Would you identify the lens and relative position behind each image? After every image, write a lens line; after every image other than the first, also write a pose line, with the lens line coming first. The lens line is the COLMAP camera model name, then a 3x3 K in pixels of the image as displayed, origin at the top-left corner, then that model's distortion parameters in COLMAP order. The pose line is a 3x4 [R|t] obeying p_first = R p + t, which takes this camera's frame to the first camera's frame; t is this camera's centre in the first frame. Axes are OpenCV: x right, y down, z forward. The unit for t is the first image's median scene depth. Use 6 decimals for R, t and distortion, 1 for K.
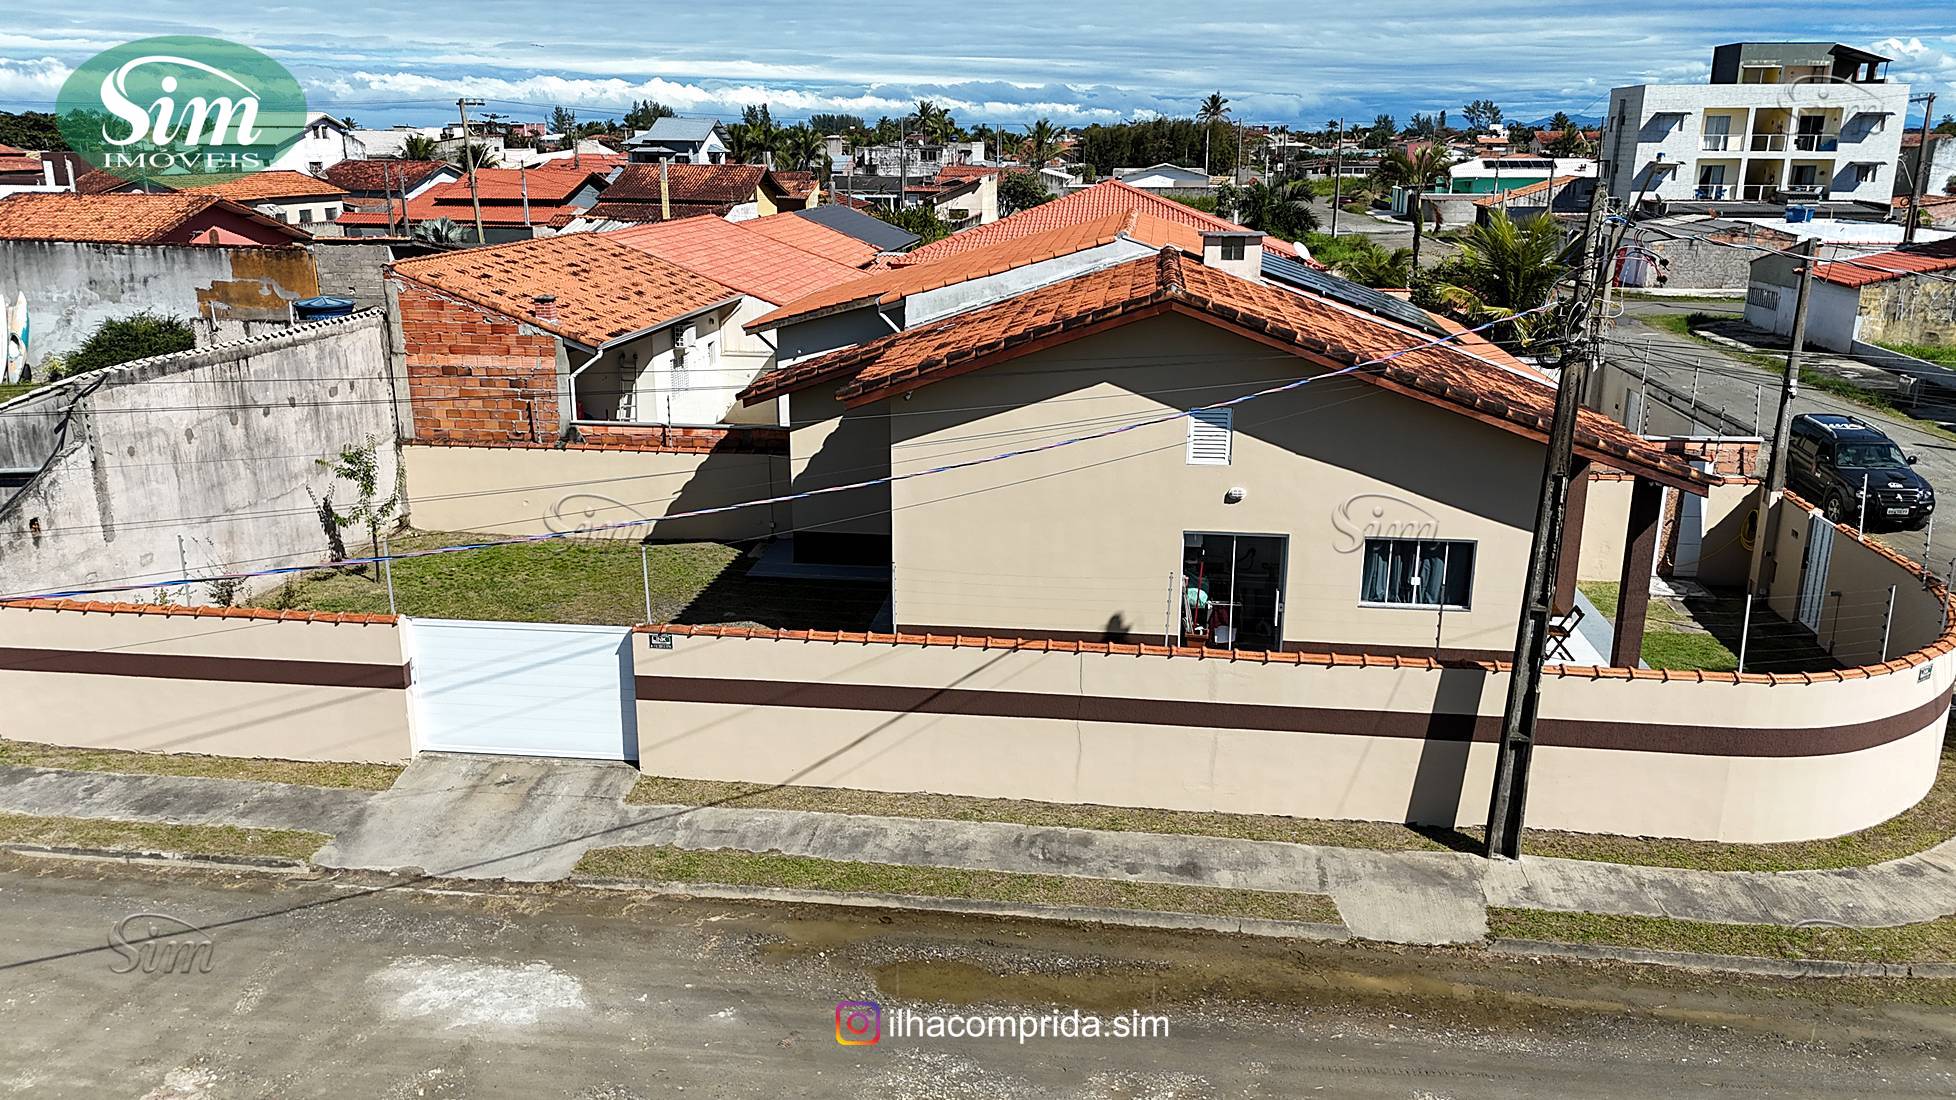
lens RADIAL K [[1450.1, 0, 975.3], [0, 1450.1, 549.0], [0, 0, 1]] dist [0.083815, -0.089302]
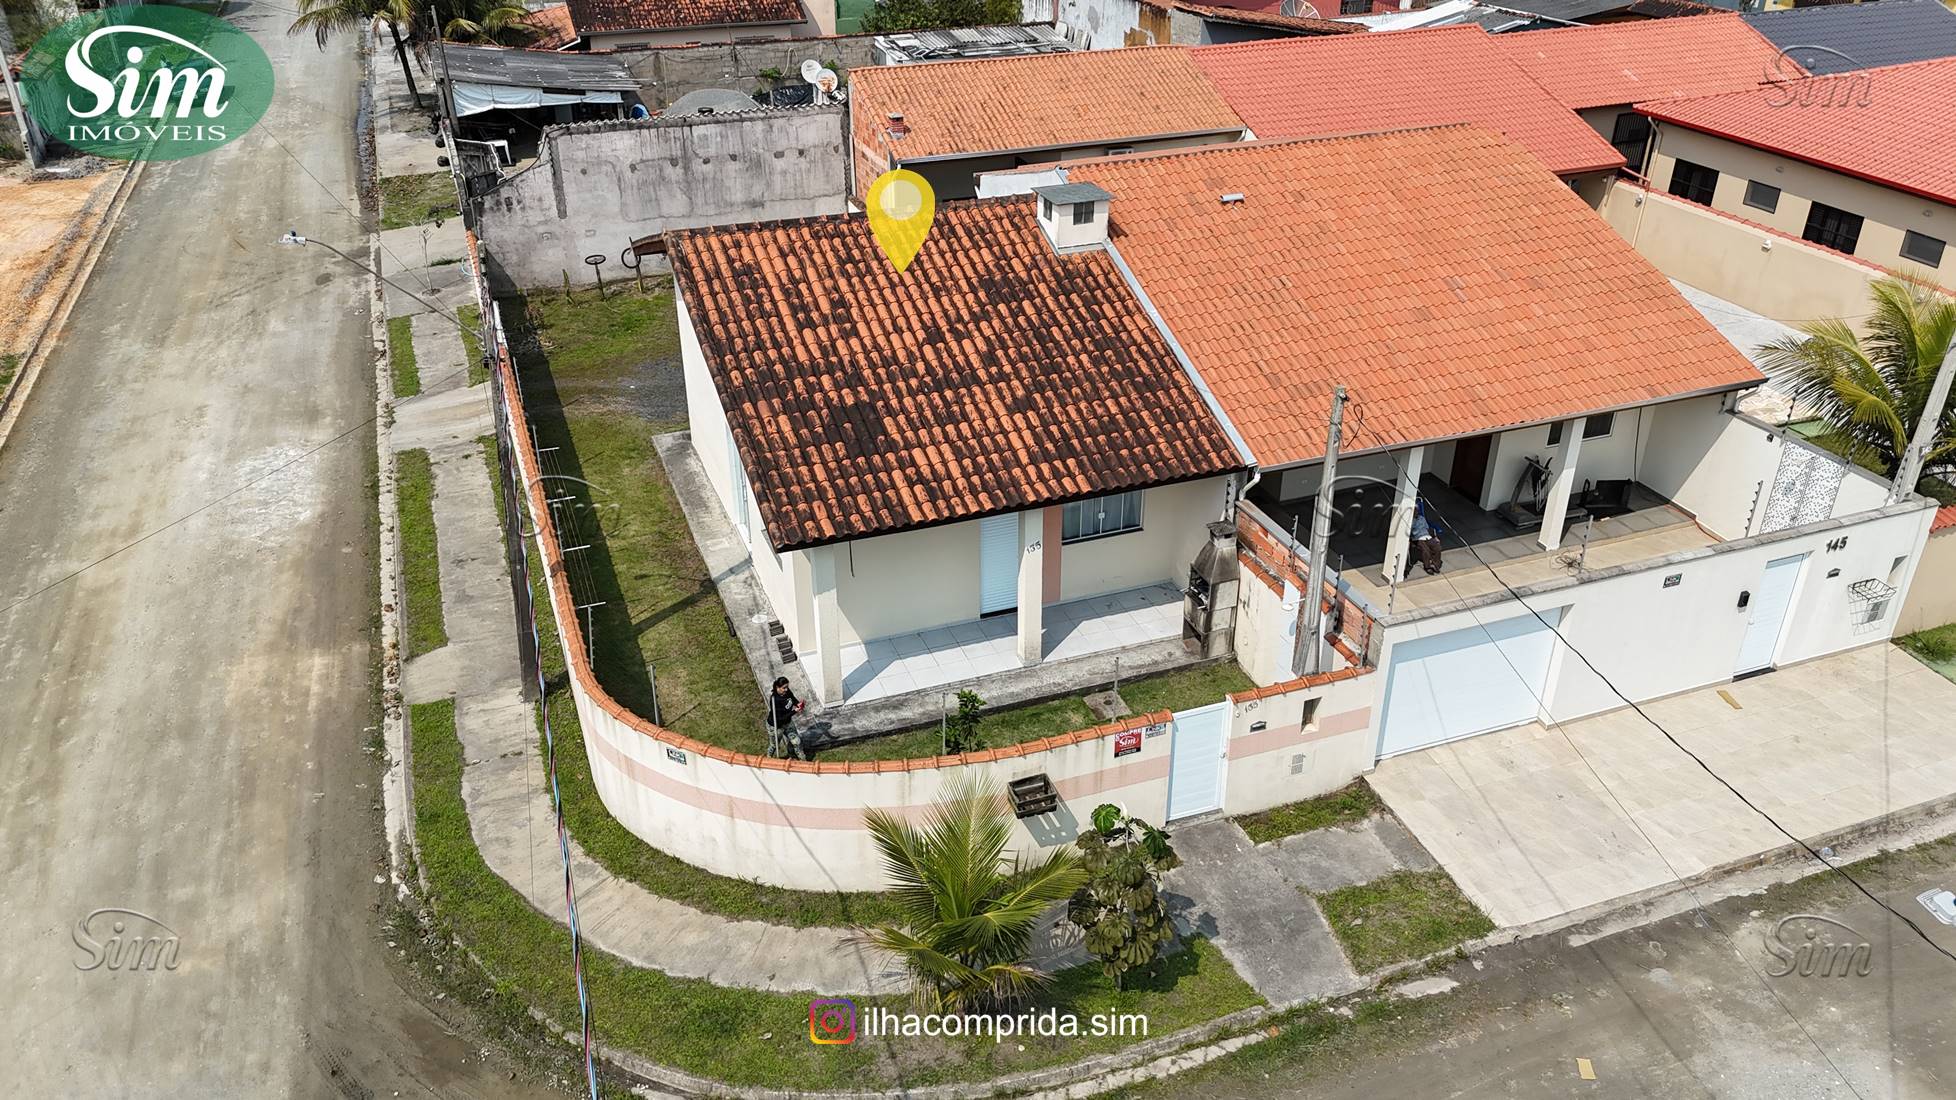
lens RADIAL K [[1450.1, 0, 975.3], [0, 1450.1, 549.0], [0, 0, 1]] dist [0.083815, -0.089302]
pose [[0.457823, 0.427330, -0.779607, 1.185418], [-0.235418, 0.903875, 0.357196, -0.385868], [0.857308, 0.020001, 0.514416, 0.488020]]
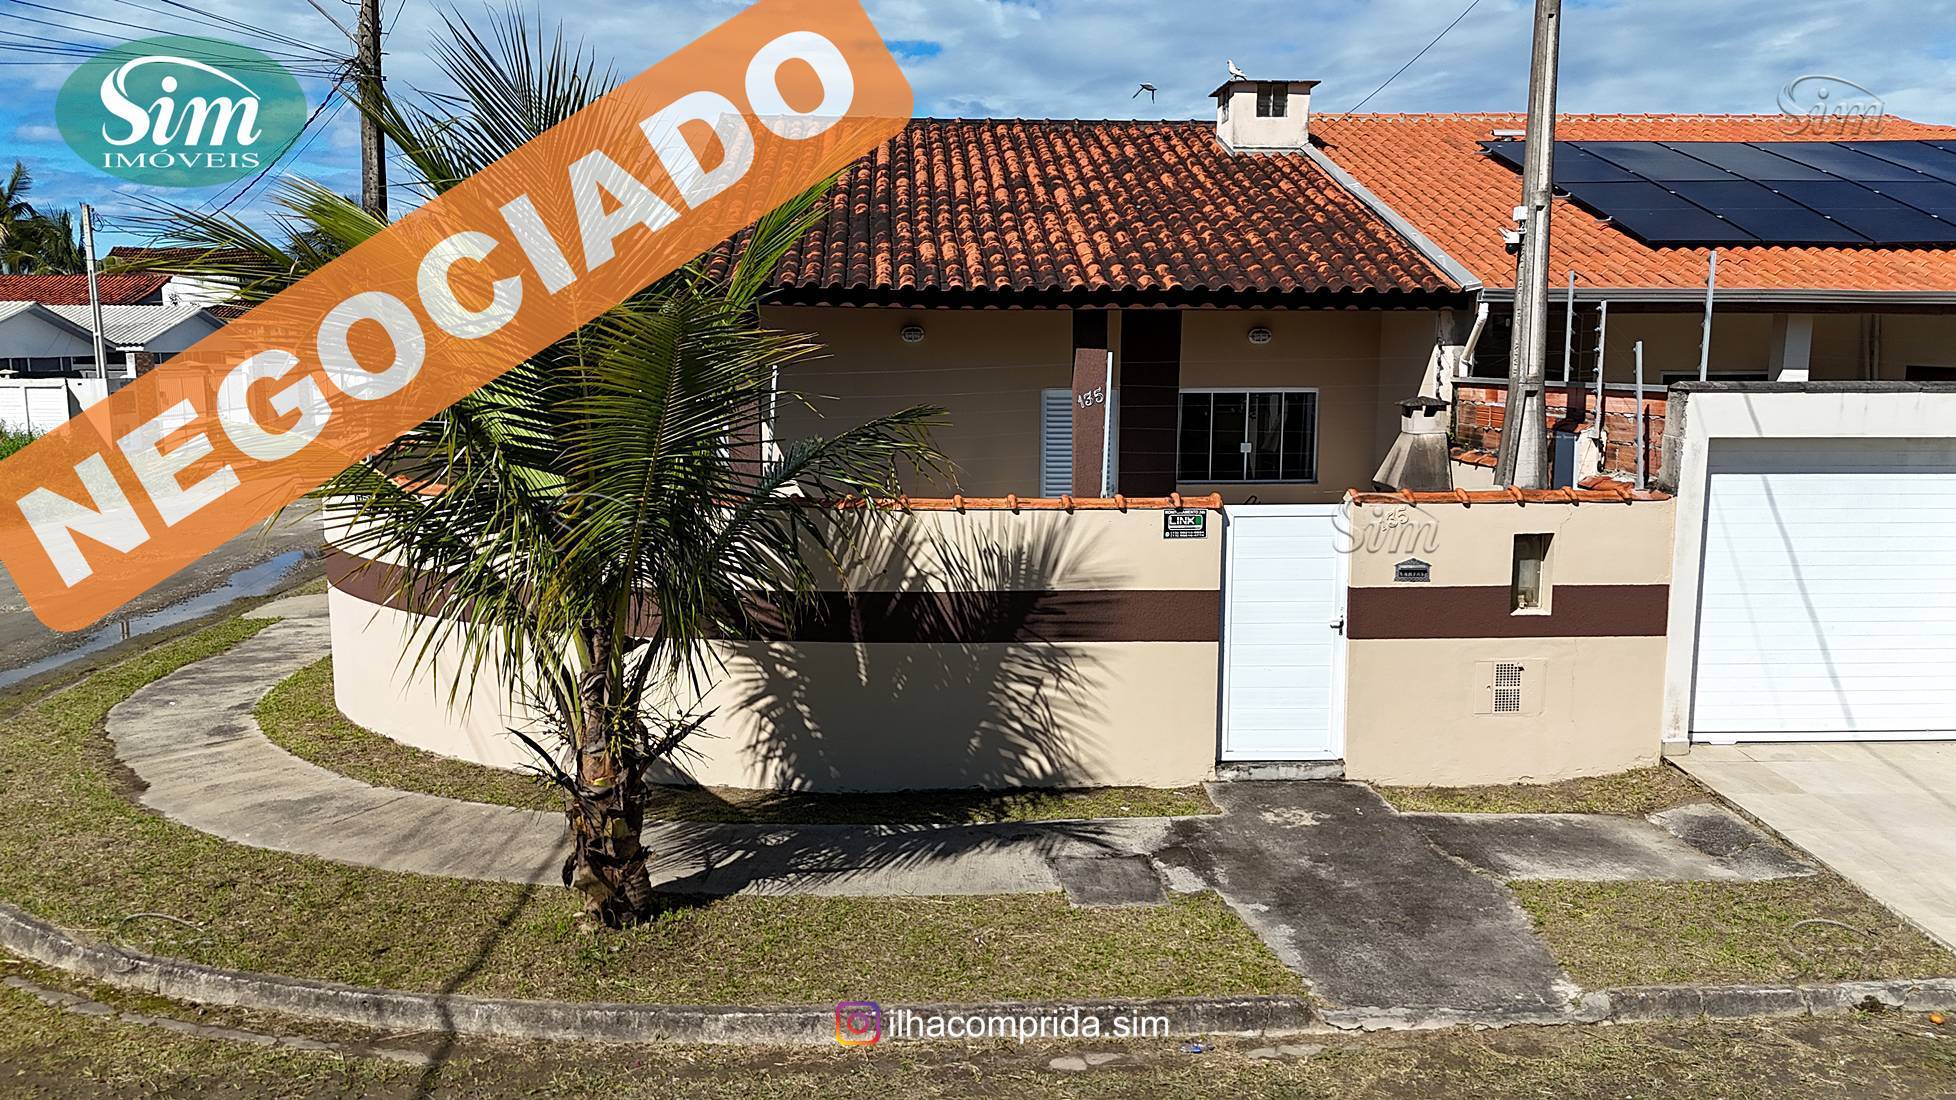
lens RADIAL K [[1479.9, 0, 979.7], [0, 1479.9, 521.0], [0, 0, 1]] dist [0.127315, -0.001307]
pose [[0.183081, 0.113091, -0.976571, 1.043743], [-0.271909, 0.960435, 0.060247, -0.015594], [0.944747, 0.254509, 0.206588, 0.871794]]
